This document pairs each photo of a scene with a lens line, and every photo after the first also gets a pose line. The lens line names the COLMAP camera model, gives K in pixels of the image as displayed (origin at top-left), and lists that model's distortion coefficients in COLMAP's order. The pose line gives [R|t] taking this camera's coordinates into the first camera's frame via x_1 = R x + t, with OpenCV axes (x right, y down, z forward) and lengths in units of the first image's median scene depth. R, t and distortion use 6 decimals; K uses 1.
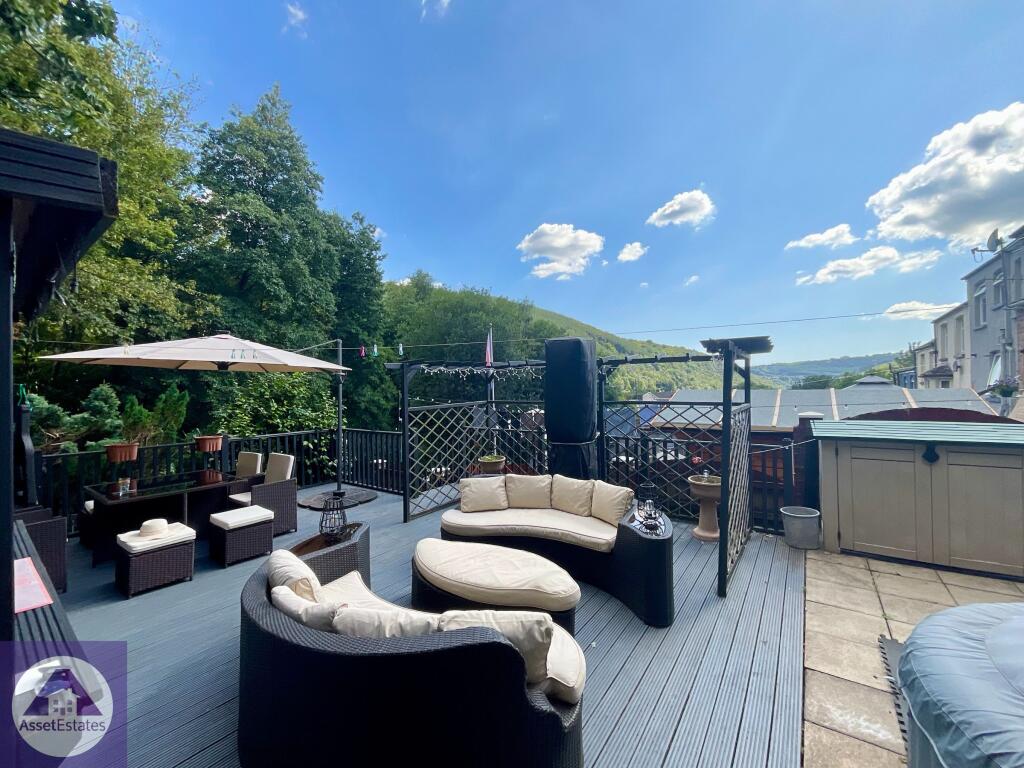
lens RADIAL K [[418.6, 0, 510.0], [0, 418.6, 383.1], [0, 0, 1]] dist [-0.002504, 0.003536]
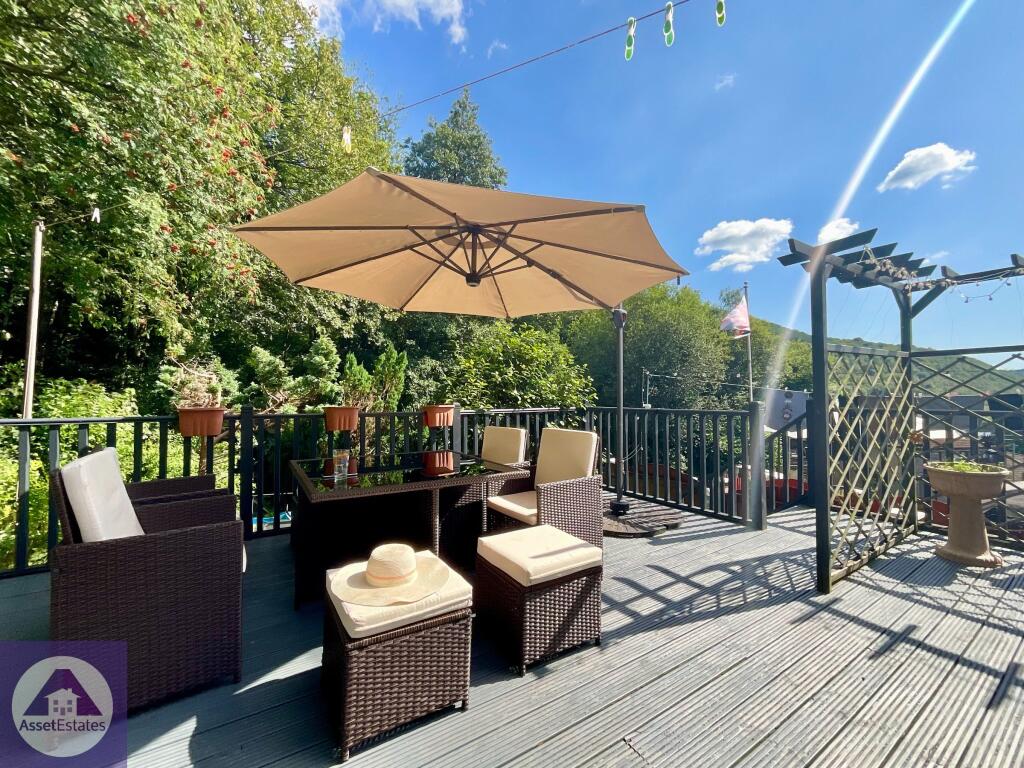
lens RADIAL K [[418.6, 0, 510.0], [0, 418.6, 383.1], [0, 0, 1]] dist [-0.002504, 0.003536]
pose [[0.931504, 0.000860, -0.363730, -0.377320], [-0.006430, 0.999880, -0.014103, 0.105910], [0.363674, 0.015476, 0.931398, 0.417057]]
